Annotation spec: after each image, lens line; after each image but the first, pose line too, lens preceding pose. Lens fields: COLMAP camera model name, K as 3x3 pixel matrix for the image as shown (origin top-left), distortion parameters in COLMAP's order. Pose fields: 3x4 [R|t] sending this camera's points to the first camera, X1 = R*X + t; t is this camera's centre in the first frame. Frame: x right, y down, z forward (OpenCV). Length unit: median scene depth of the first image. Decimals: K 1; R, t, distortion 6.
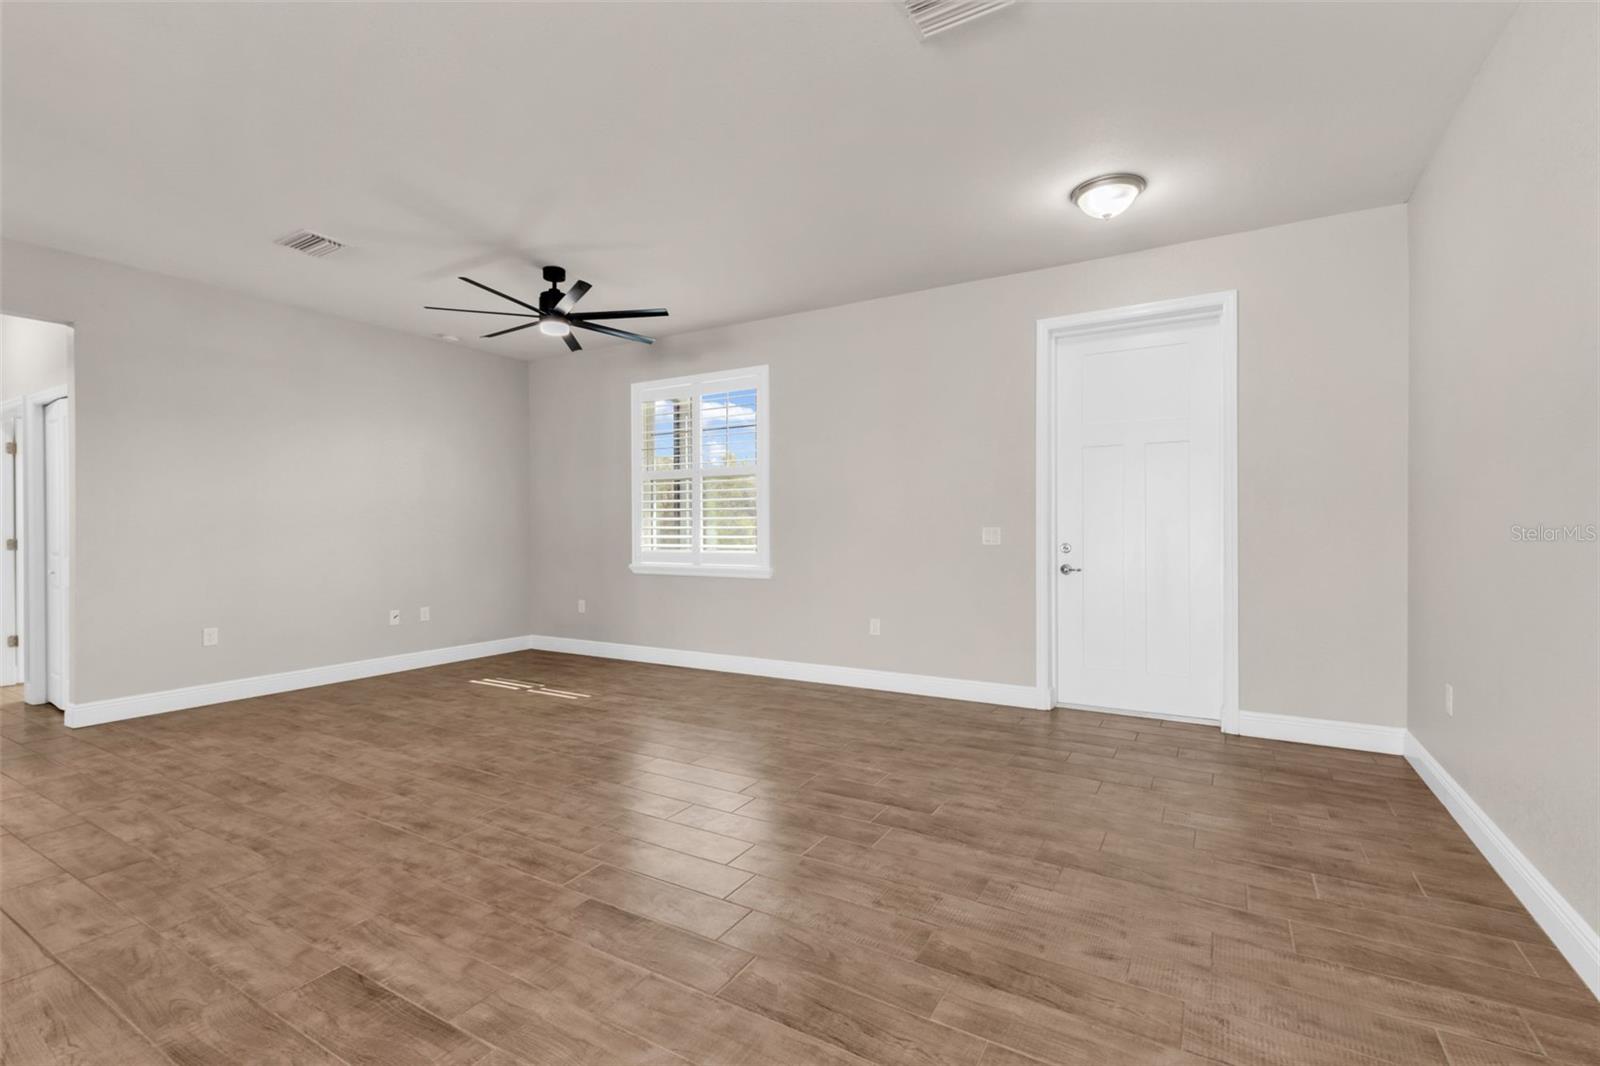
lens RADIAL K [[697.5, 0, 808.2], [0, 697.5, 537.2], [0, 0, 1]] dist [0.016044, -0.007711]
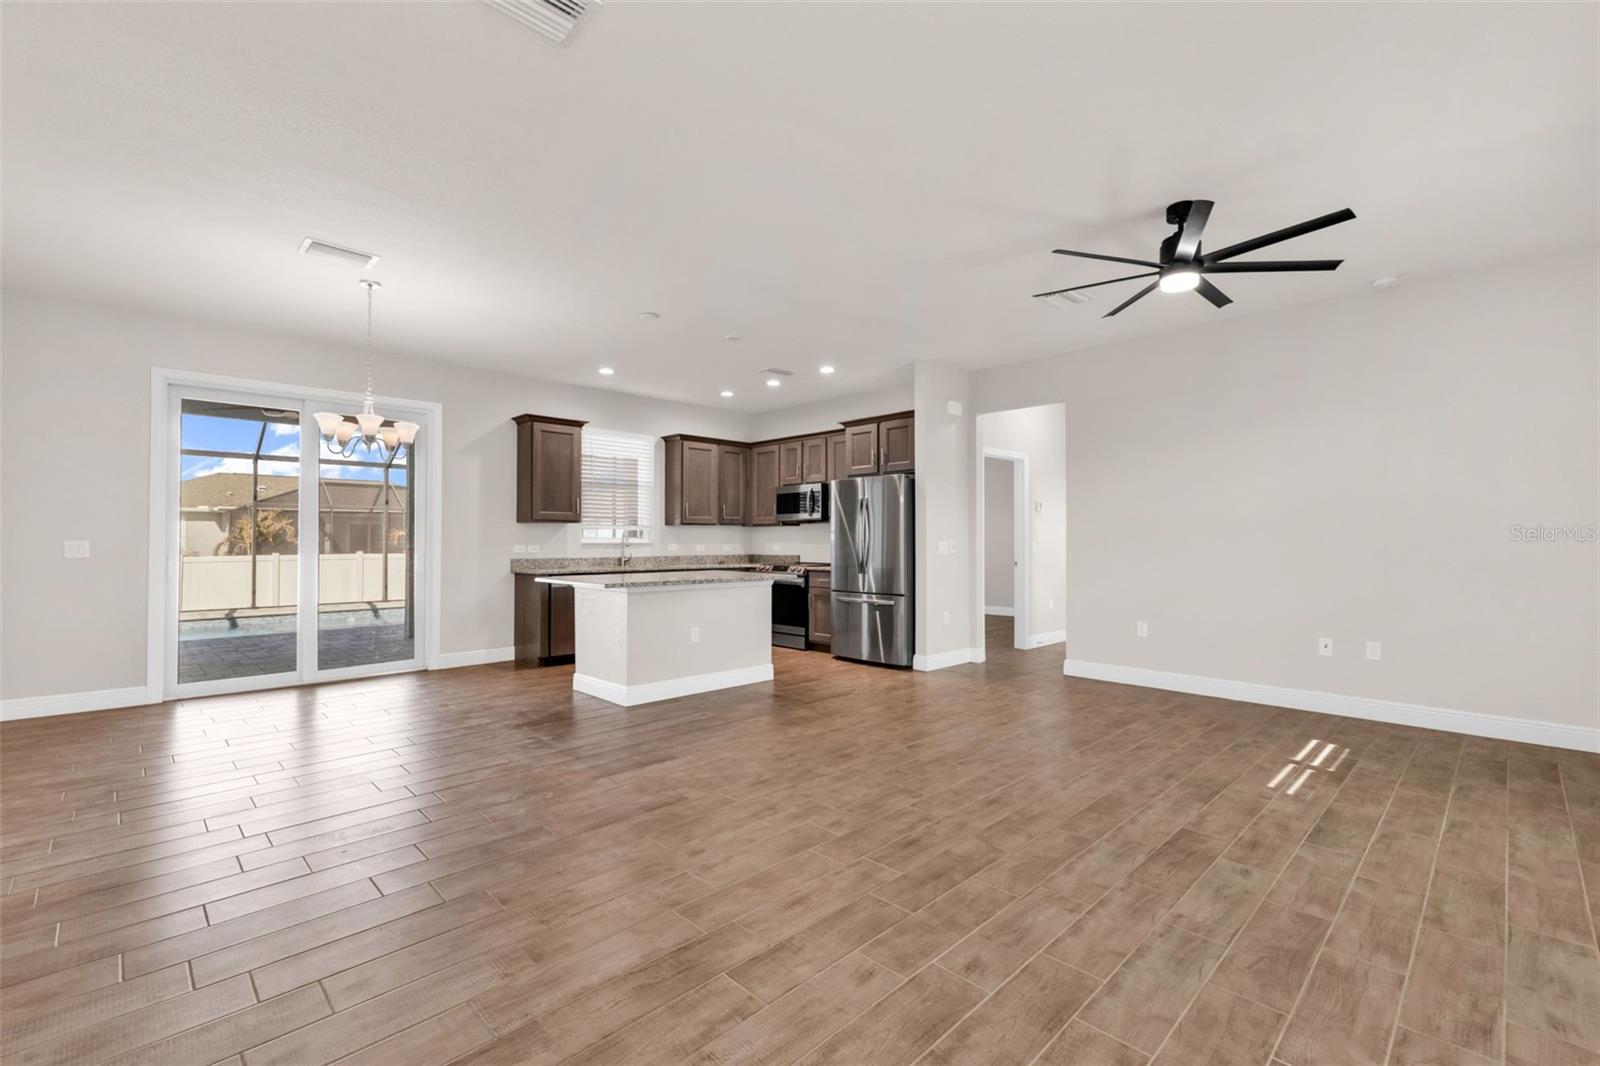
lens RADIAL K [[700.4, 0, 800.0], [0, 700.4, 533.0], [0, 0, 1]] dist [0.015947, -0.004552]
pose [[-0.269830, -0.006034, -0.962889, 0.789122], [-0.006279, 0.999970, -0.004507, -0.030798], [0.962887, 0.004830, -0.269860, 1.204788]]
